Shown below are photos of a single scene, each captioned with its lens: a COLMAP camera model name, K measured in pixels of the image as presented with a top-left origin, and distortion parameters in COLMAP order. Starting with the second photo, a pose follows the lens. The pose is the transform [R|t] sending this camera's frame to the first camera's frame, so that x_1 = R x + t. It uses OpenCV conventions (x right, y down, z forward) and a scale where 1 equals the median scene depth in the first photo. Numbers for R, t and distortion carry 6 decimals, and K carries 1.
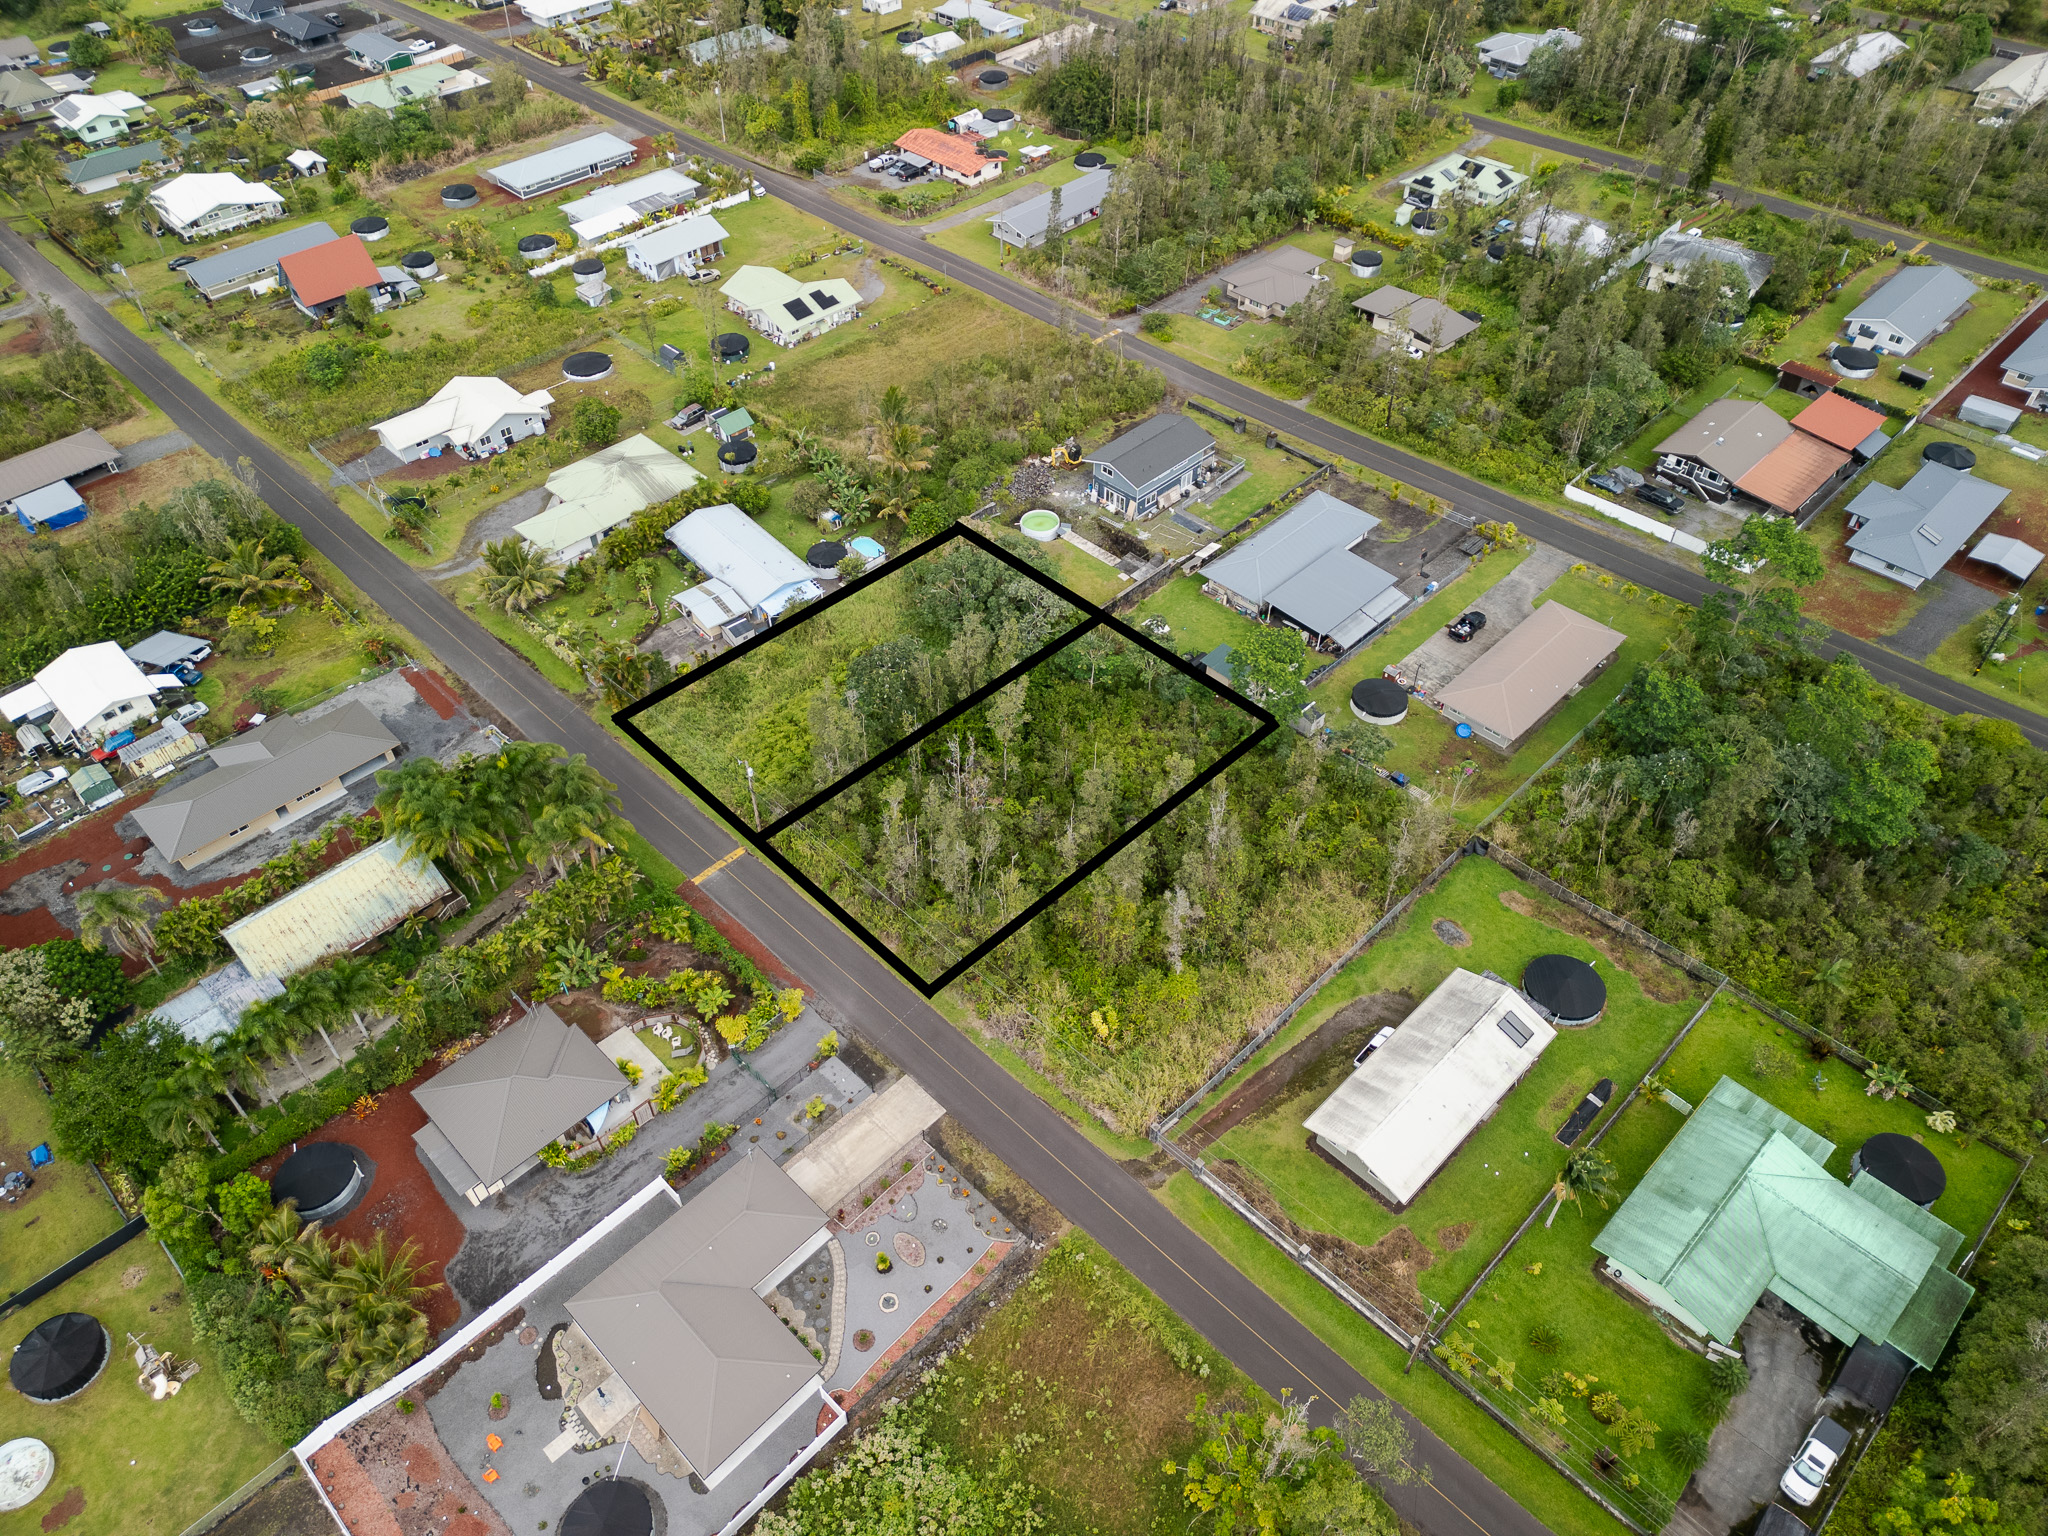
lens RADIAL K [[1415.5, 0, 1025.2], [0, 1415.5, 764.0], [0, 0, 1]] dist [0.039975, -0.034013]
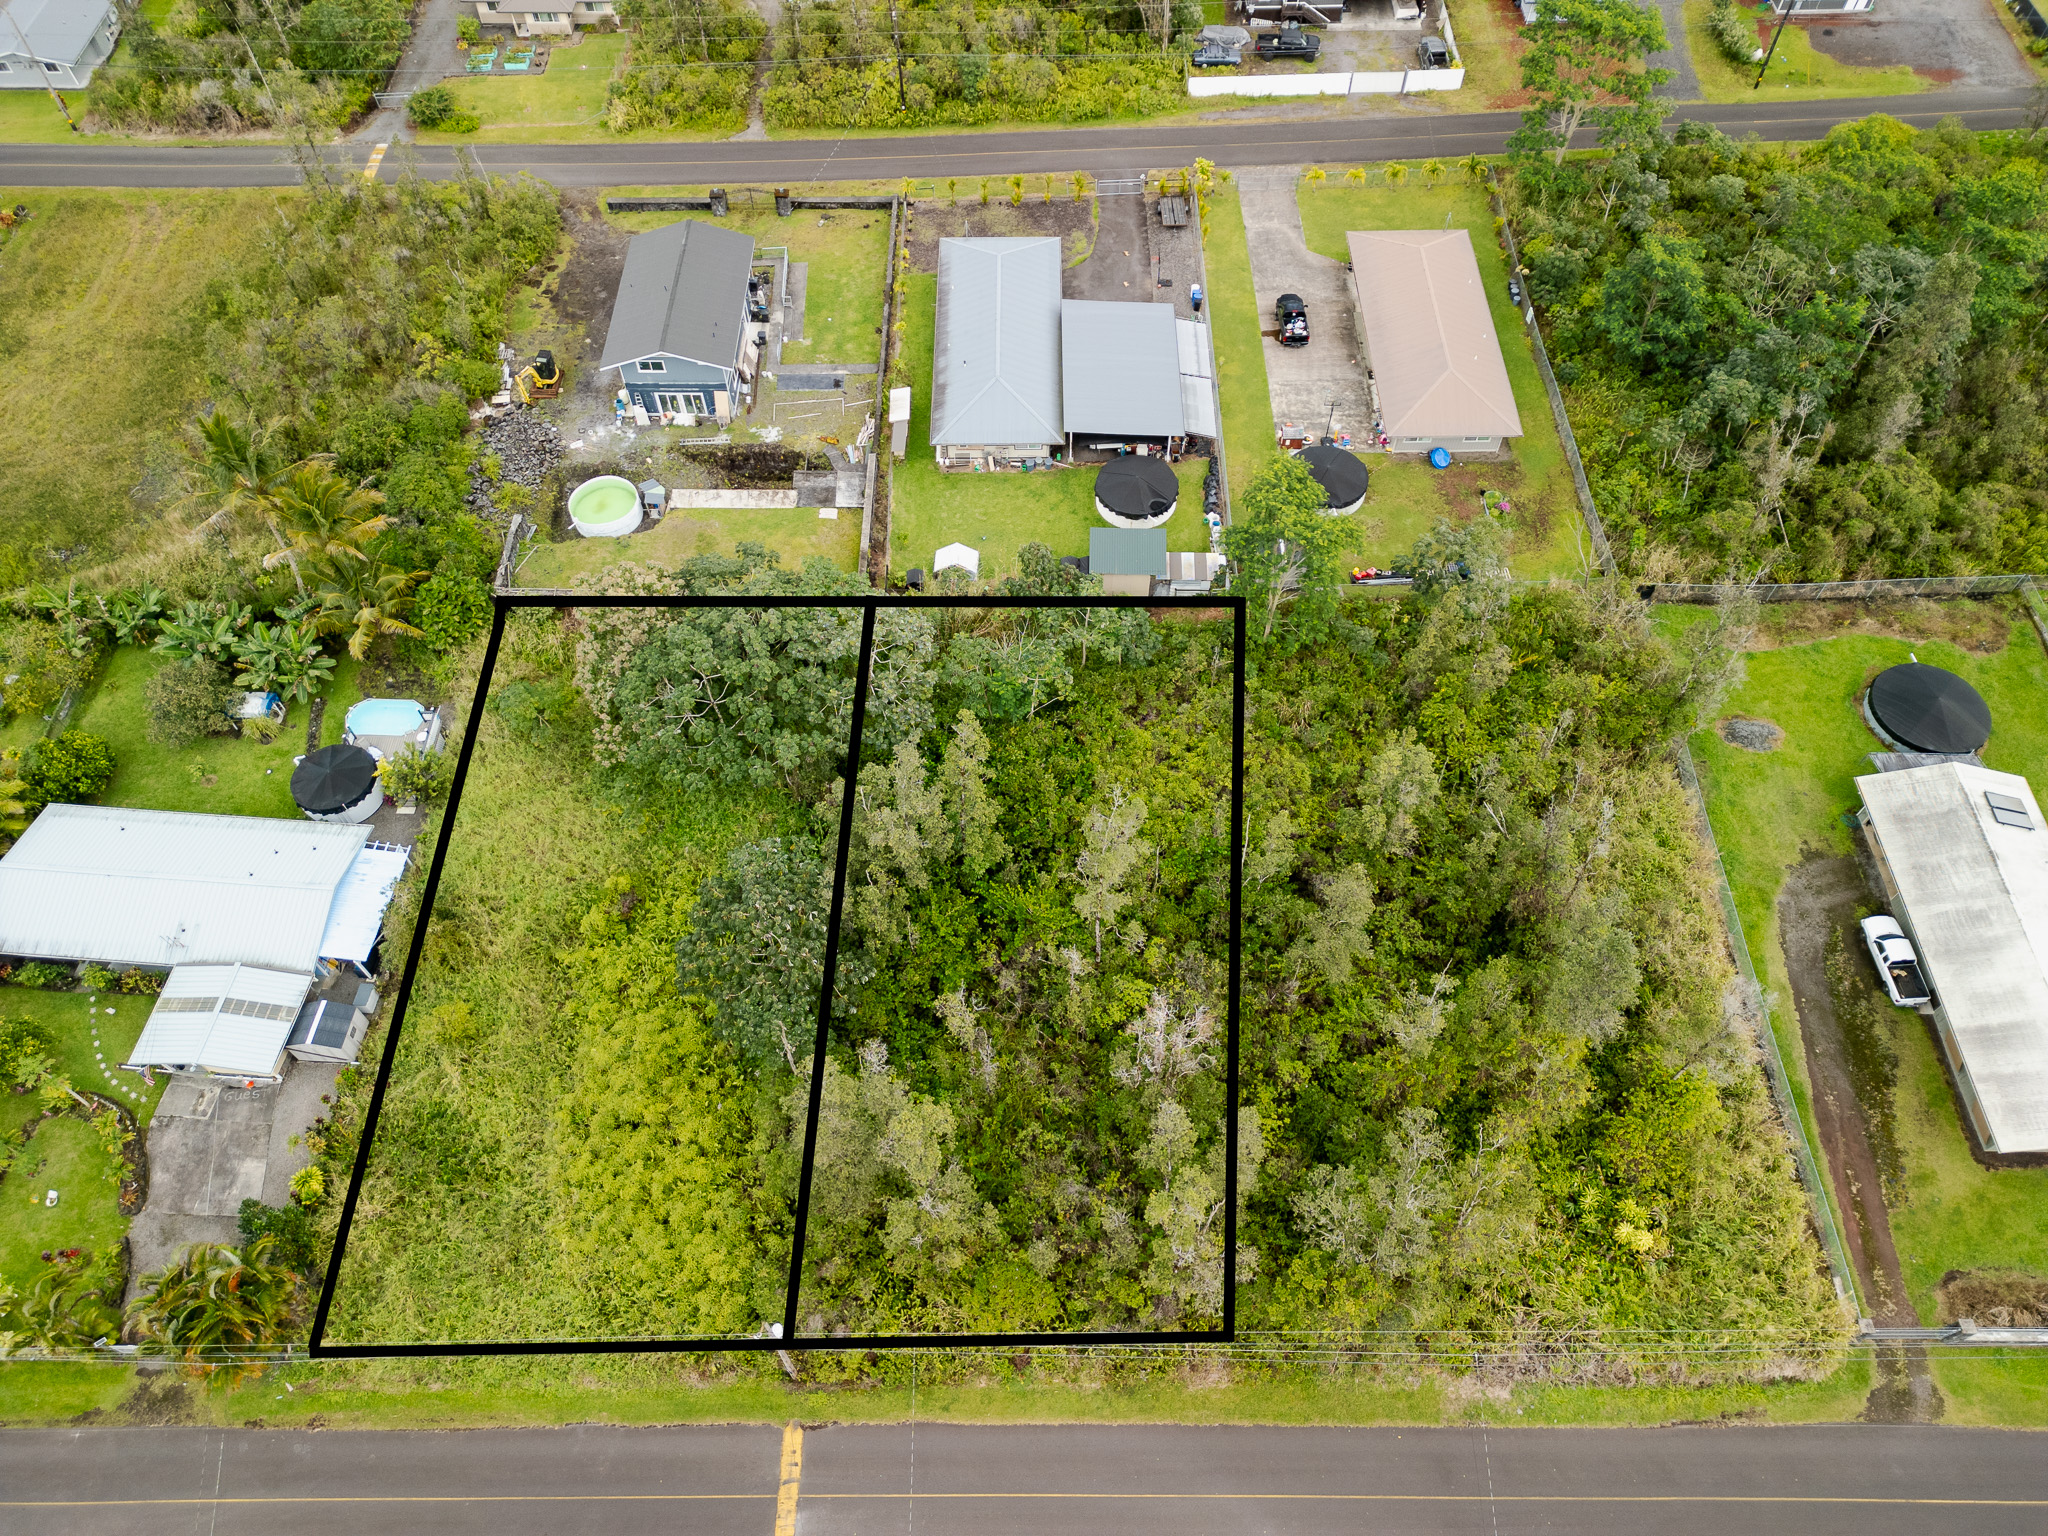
lens RADIAL K [[1415.5, 0, 1024.2], [0, 1415.5, 759.5], [0, 0, 1]] dist [0.039975, -0.034013]
pose [[0.708887, -0.581556, 0.399089, -0.166438], [0.497514, 0.813364, 0.301526, -0.185901], [-0.499959, -0.015196, 0.865916, 0.448633]]
